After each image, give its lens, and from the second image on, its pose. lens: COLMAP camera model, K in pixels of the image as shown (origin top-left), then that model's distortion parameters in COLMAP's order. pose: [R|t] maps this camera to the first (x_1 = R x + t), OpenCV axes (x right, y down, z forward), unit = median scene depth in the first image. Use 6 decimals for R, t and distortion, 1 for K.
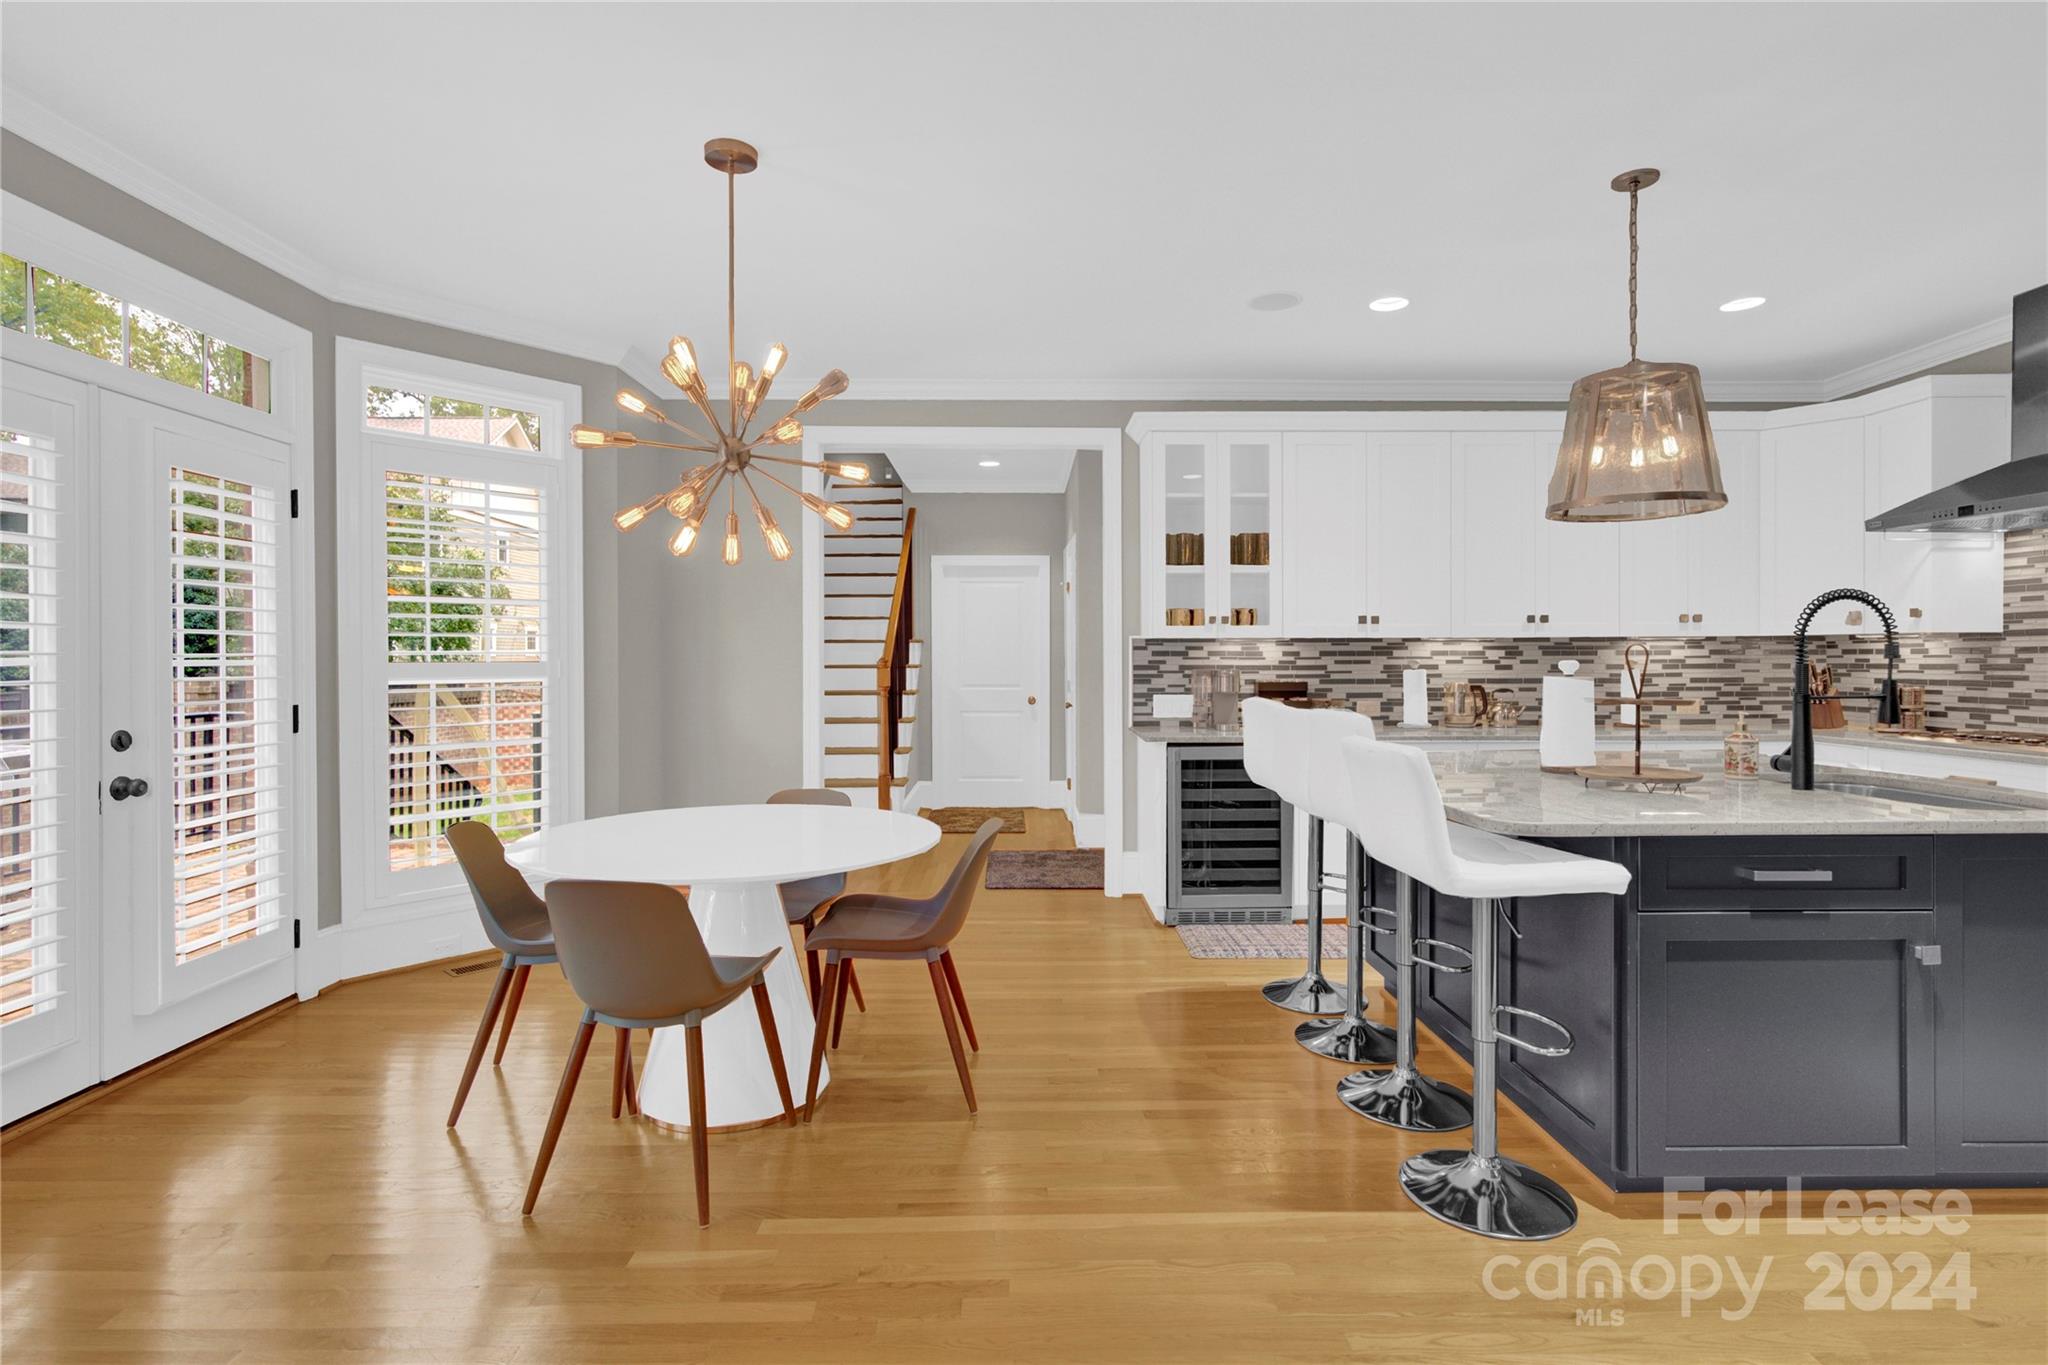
lens RADIAL K [[976.2, 0, 1030.0], [0, 976.2, 660.7], [0, 0, 1]] dist [0.003025, 0.001214]
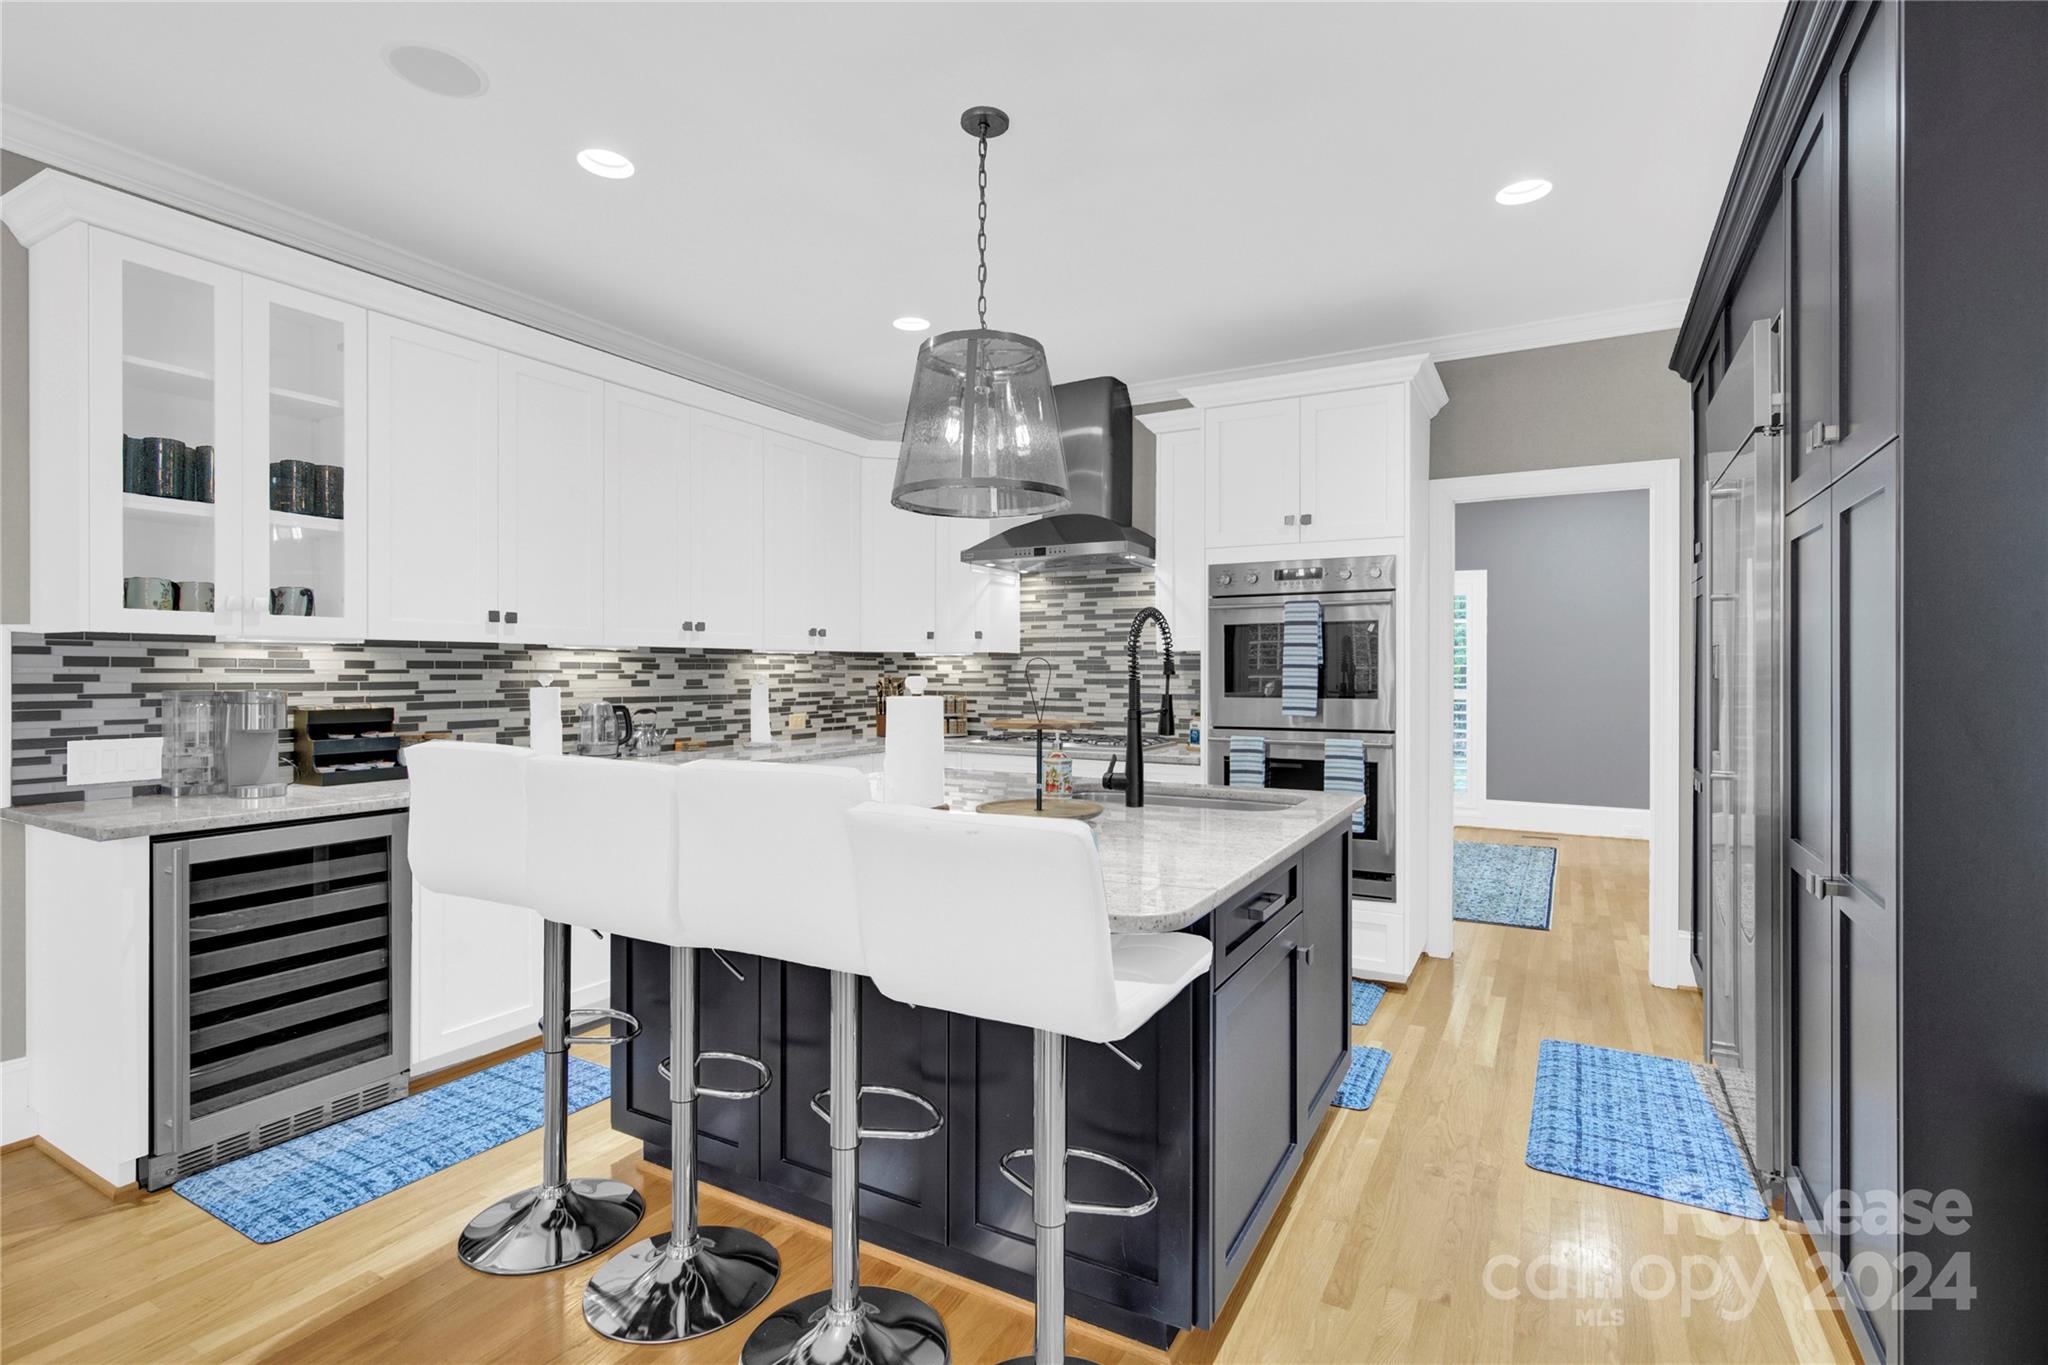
lens RADIAL K [[966.2, 0, 1023.6], [0, 966.2, 675.8], [0, 0, 1]] dist [0.001745, 0.000791]
pose [[0.505755, -0.000244, 0.862677, -0.060744], [-0.001567, 0.999998, 0.001202, -0.001071], [-0.862676, -0.001960, 0.505753, 0.311409]]
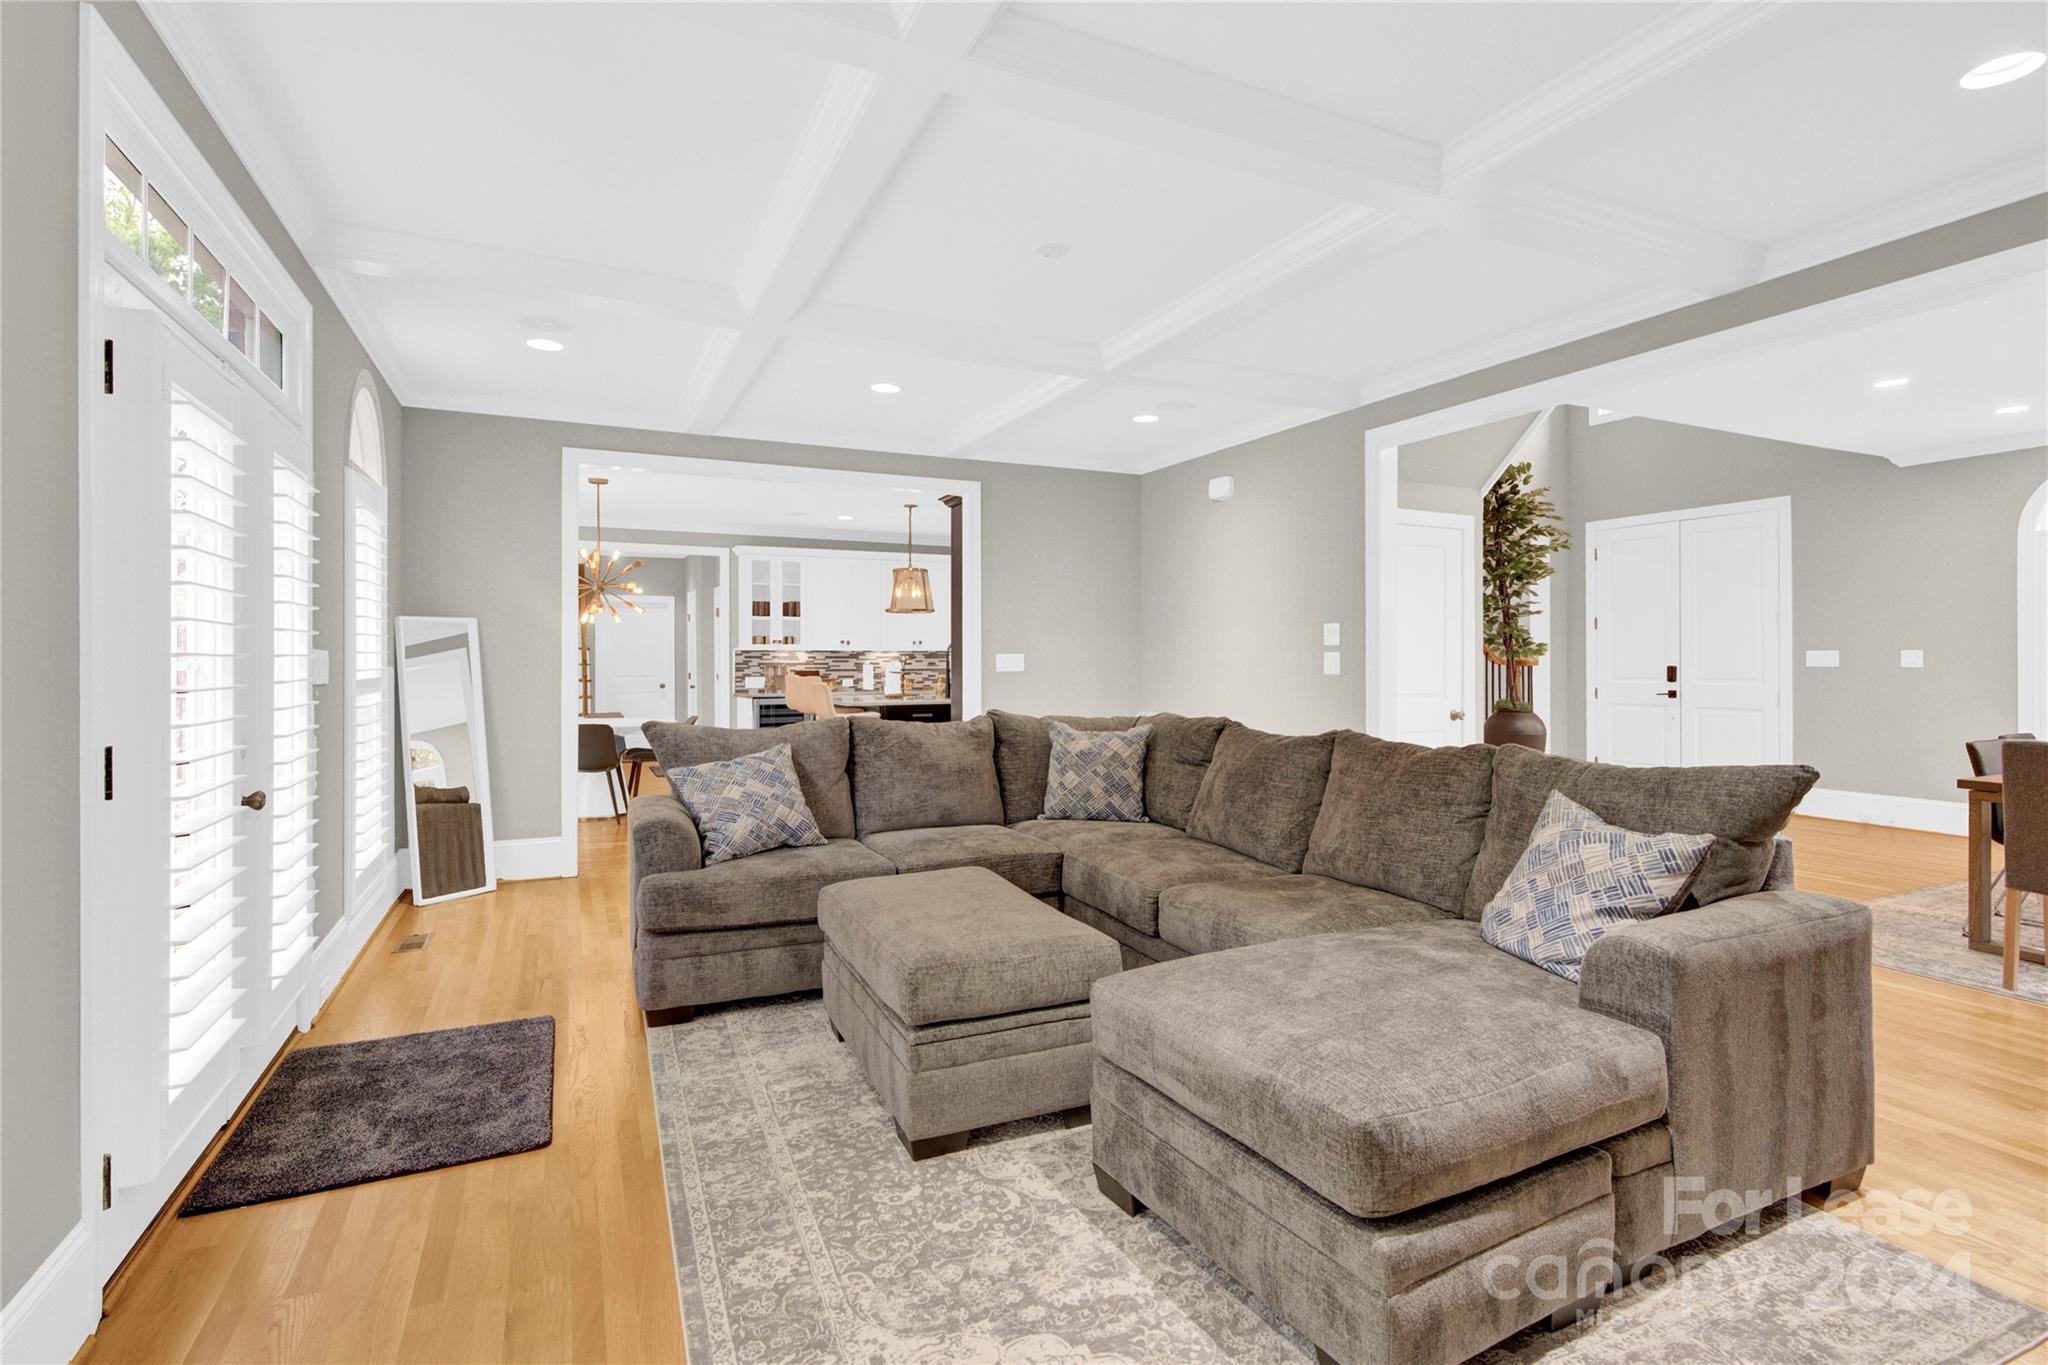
lens RADIAL K [[964.3, 0, 1019.3], [0, 964.3, 656.6], [0, 0, 1]] dist [0.000954, 0.000481]
pose [[0.911378, 0.002213, 0.411564, -0.189586], [0.000555, 0.999978, -0.006604, 0.005411], [-0.411570, 0.006247, 0.911357, -1.125341]]
